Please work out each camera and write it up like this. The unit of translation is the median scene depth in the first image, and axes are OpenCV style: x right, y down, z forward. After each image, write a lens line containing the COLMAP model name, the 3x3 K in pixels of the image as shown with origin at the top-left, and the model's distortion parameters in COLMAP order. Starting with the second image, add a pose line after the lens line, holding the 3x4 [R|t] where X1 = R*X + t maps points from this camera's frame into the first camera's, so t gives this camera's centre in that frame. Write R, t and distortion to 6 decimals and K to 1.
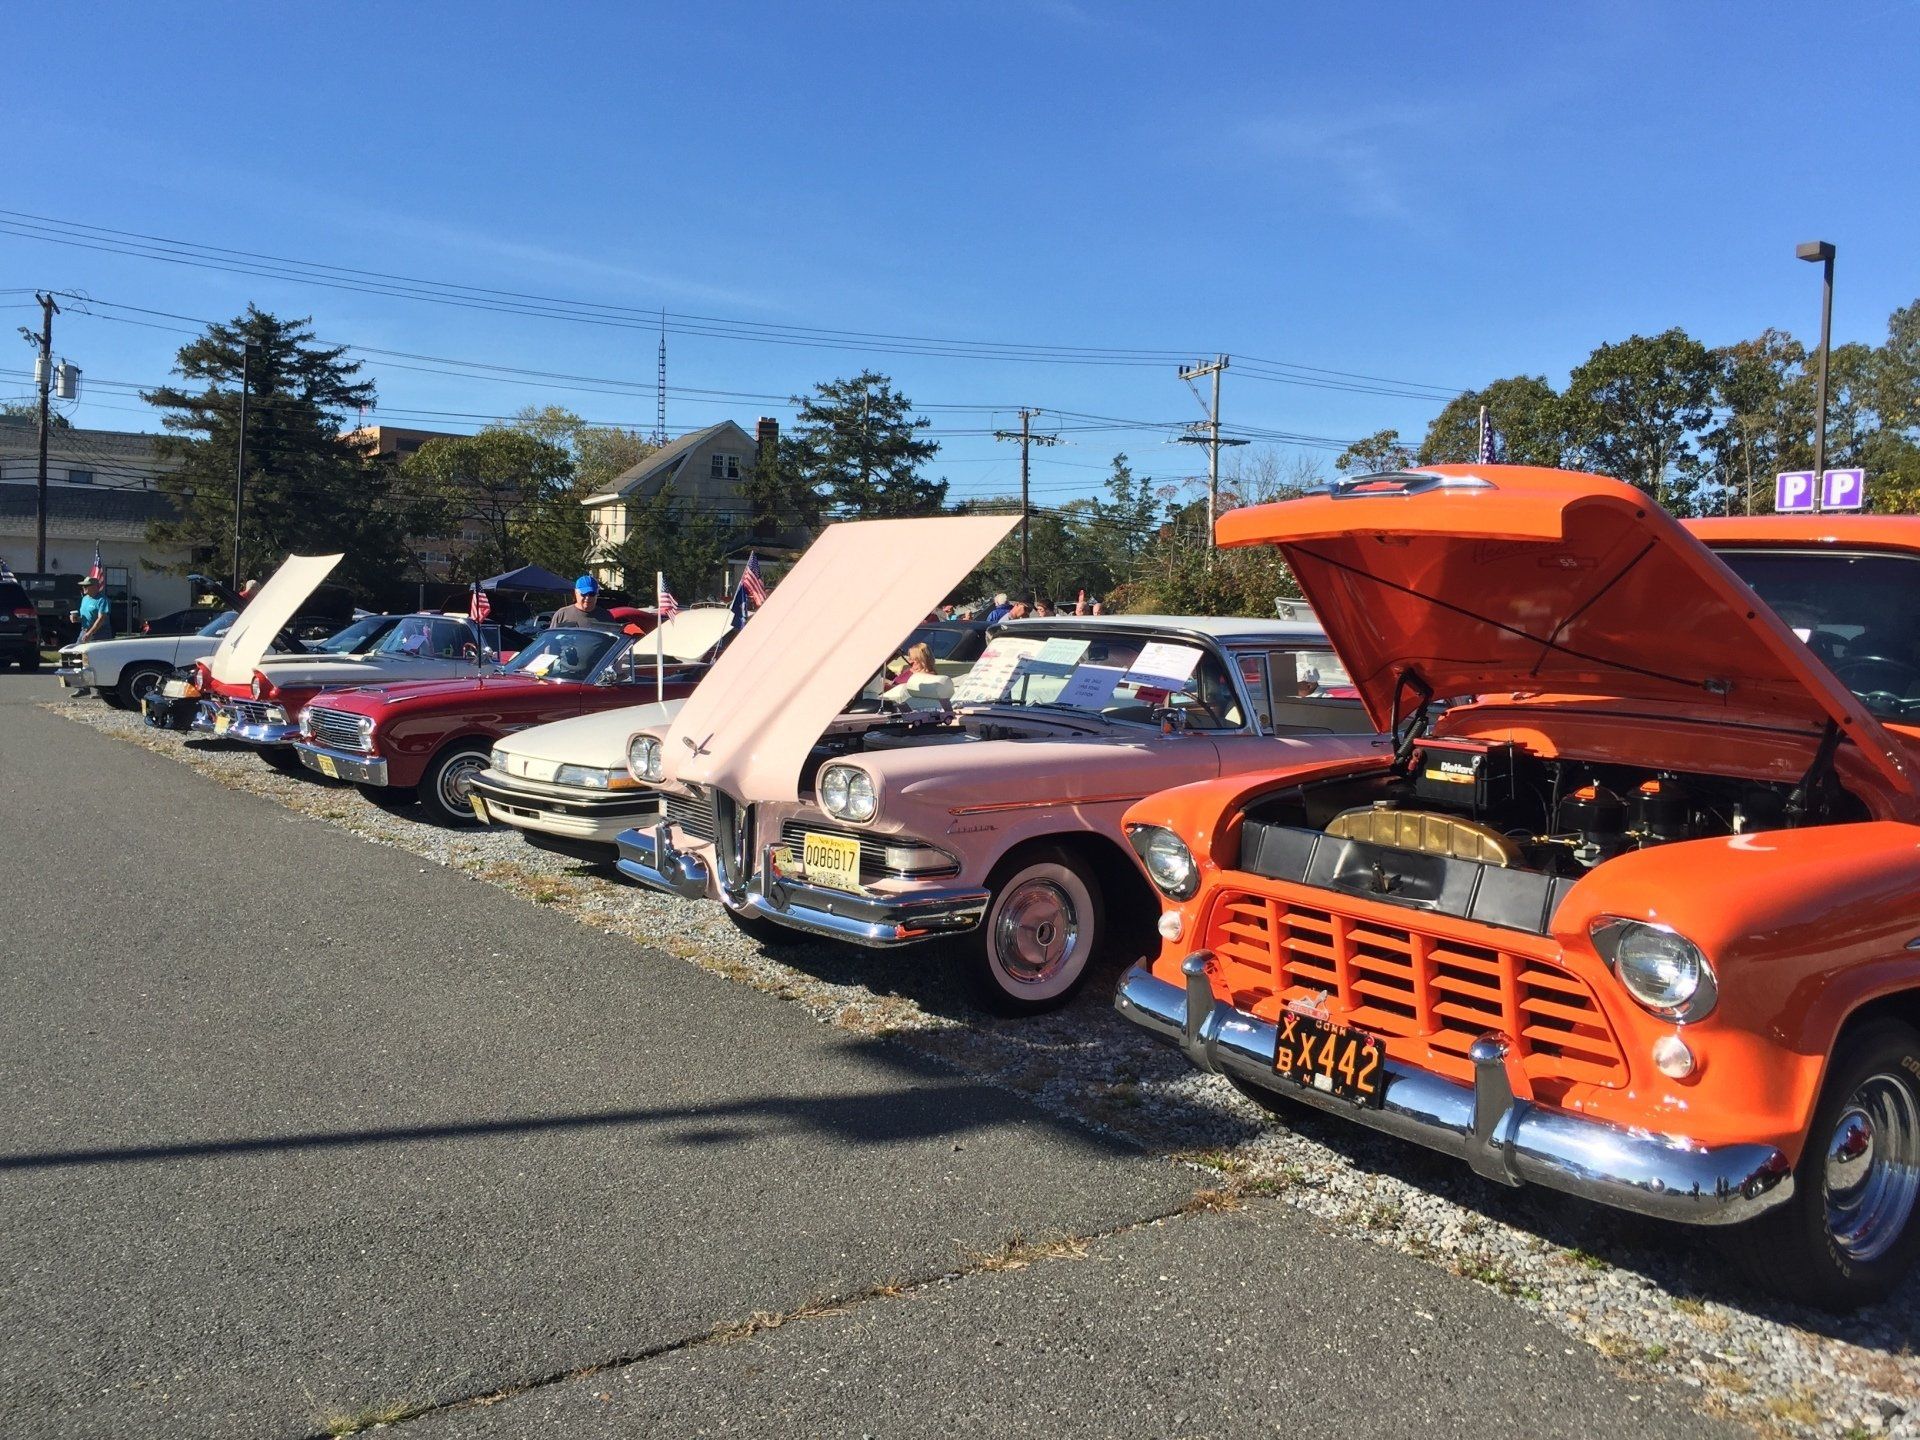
lens RADIAL K [[1676.2, 0, 956.7], [0, 1676.2, 704.9], [0, 0, 1]] dist [0.074320, -0.094021]
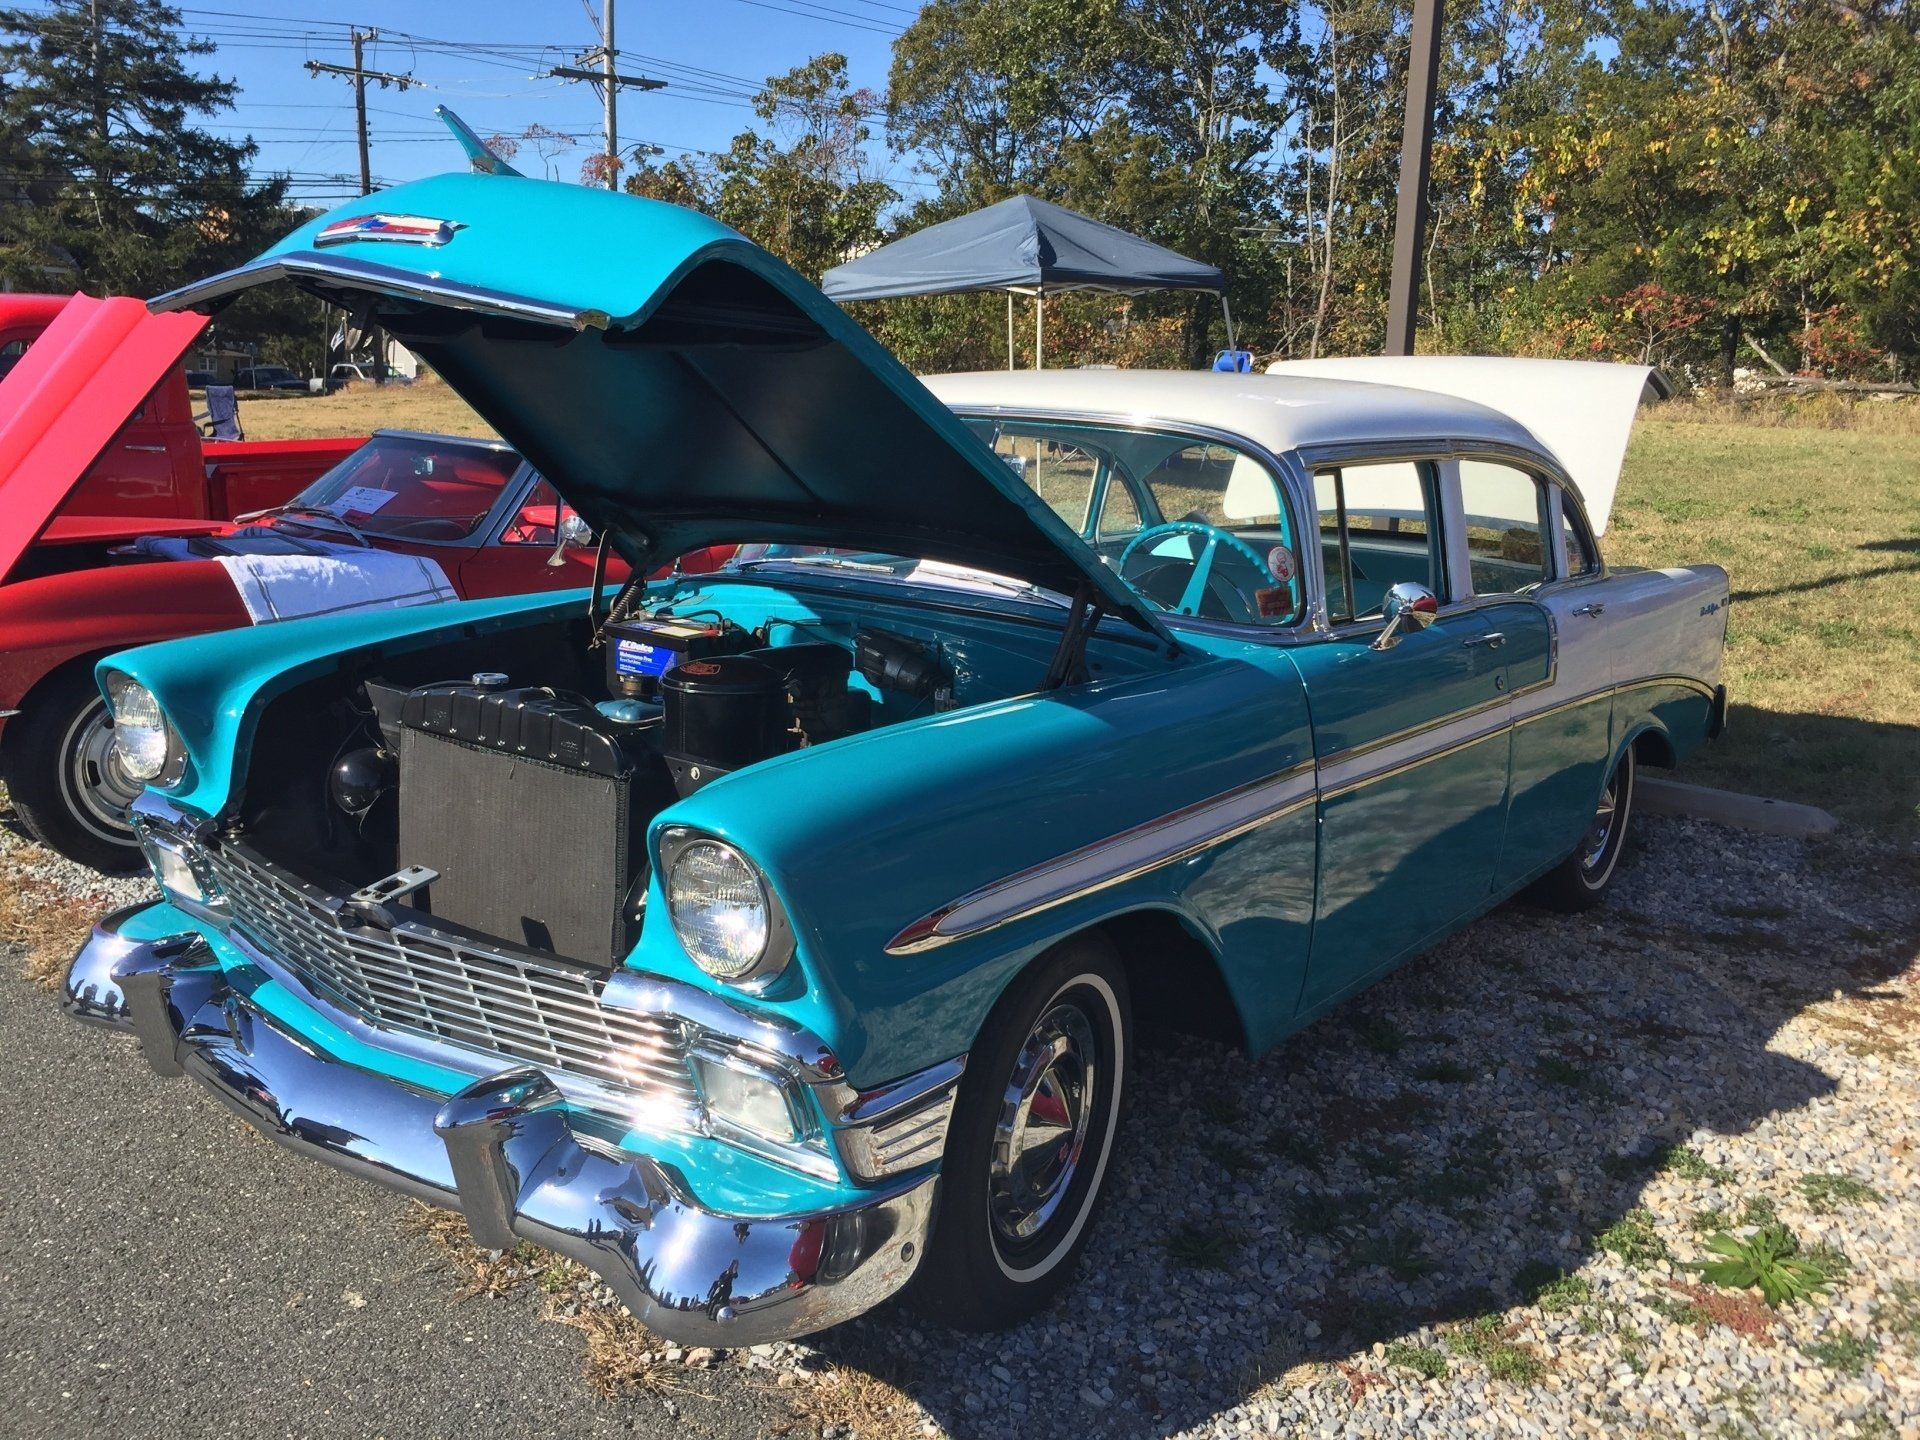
lens RADIAL K [[1676.2, 0, 958.9], [0, 1676.2, 709.7], [0, 0, 1]] dist [0.074320, -0.094021]
pose [[0.980991, -0.033381, 0.191160, 0.150529], [0.003828, 0.988230, 0.152926, -0.014295], [-0.194015, -0.149287, 0.969573, 0.293549]]
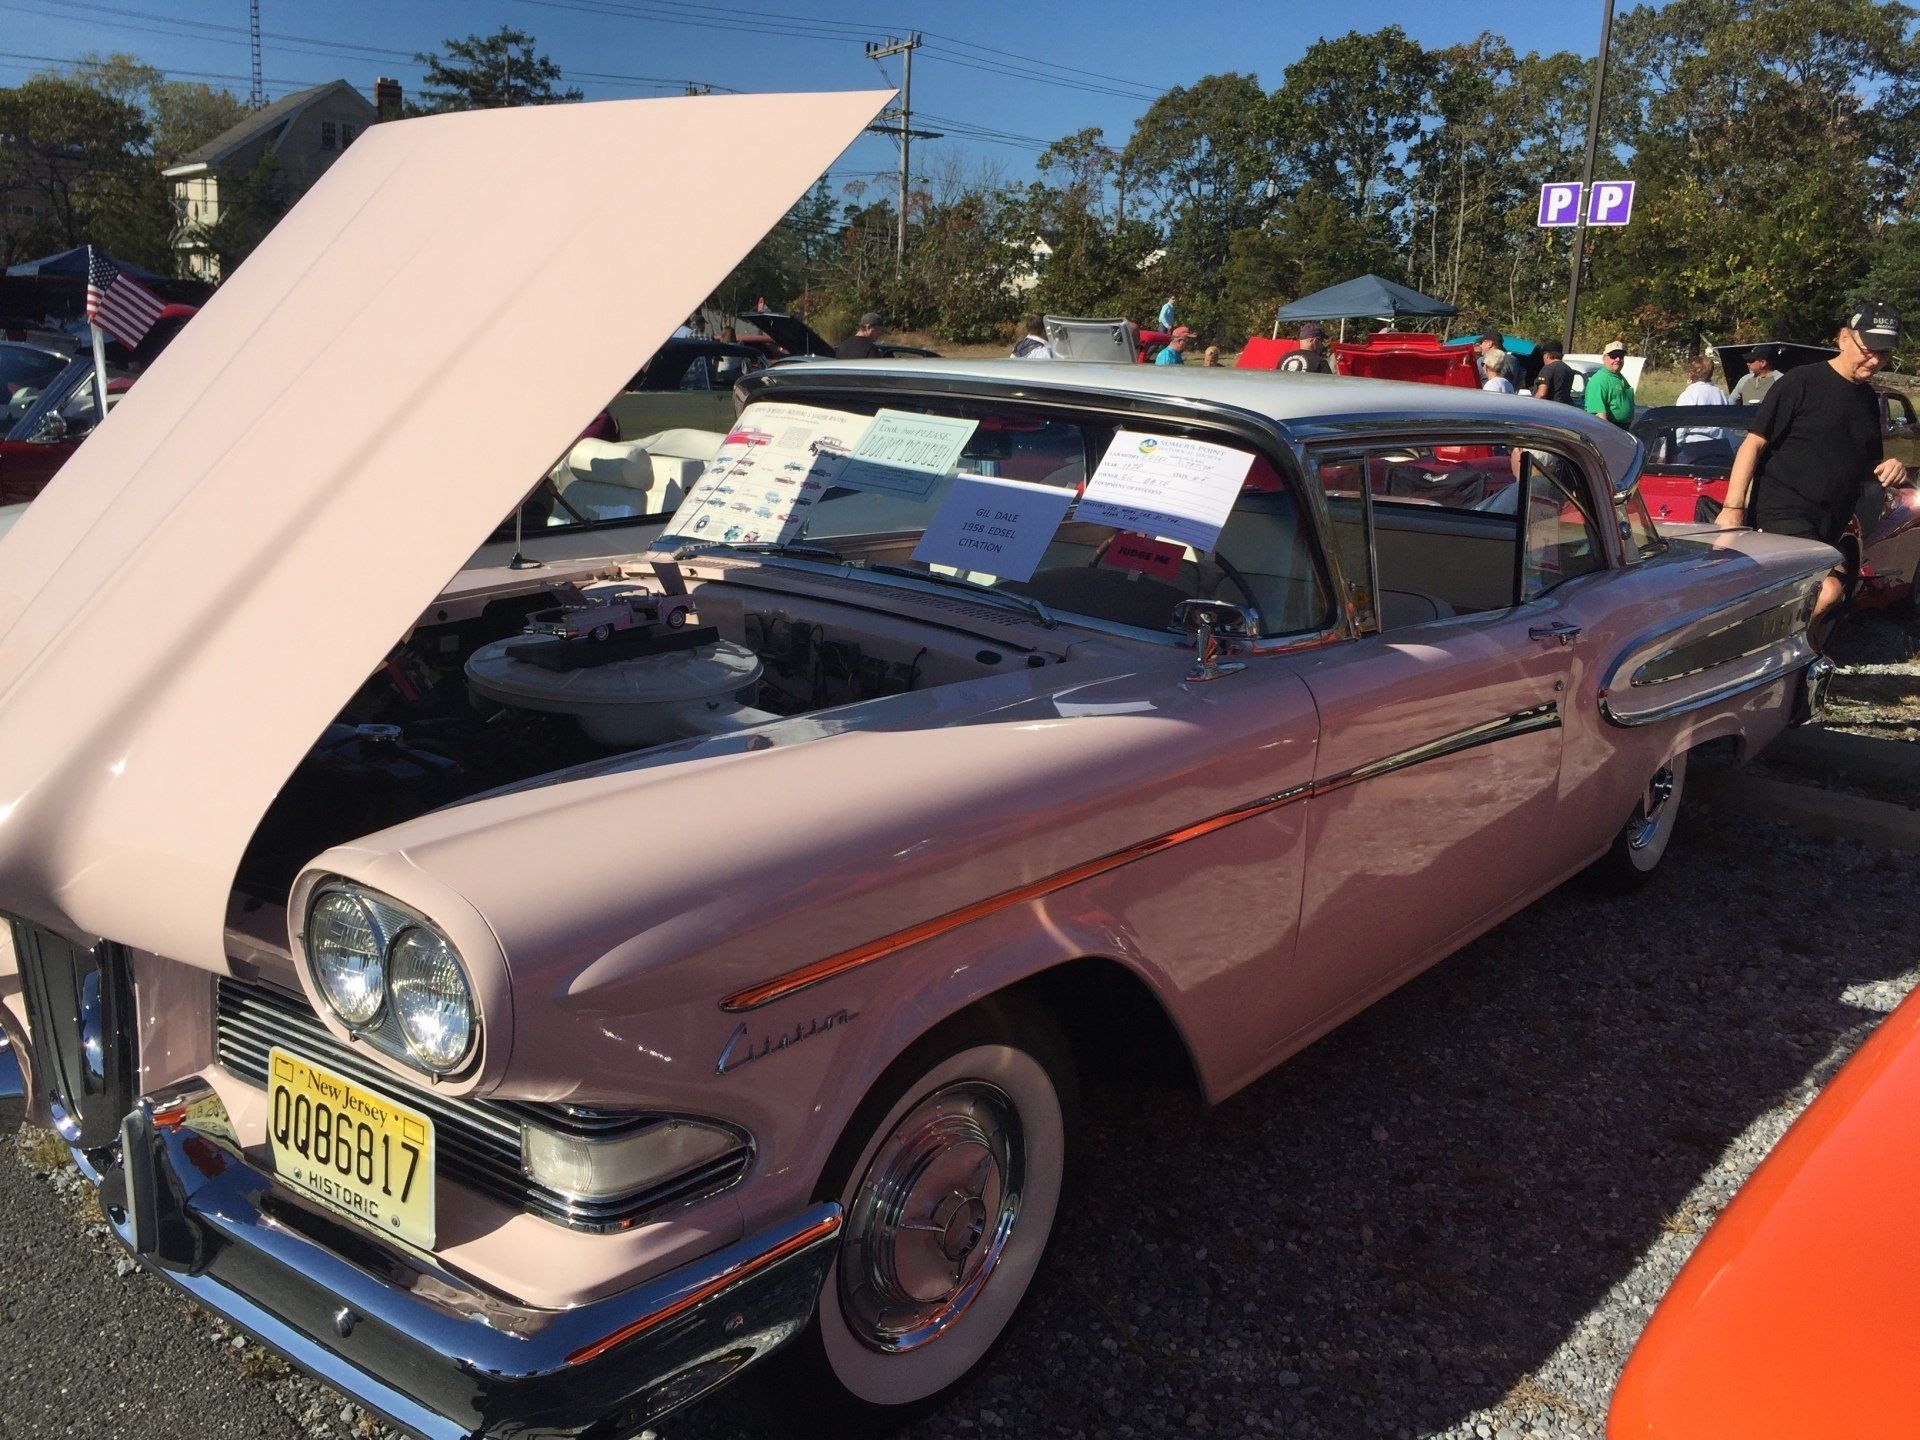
lens RADIAL K [[1676.2, 0, 969.7], [0, 1676.2, 711.7], [0, 0, 1]] dist [0.074320, -0.094021]
pose [[0.979796, -0.024301, 0.198519, -0.001707], [-0.010121, 0.985295, 0.170562, -0.003999], [-0.199744, -0.169125, 0.965142, 0.056816]]
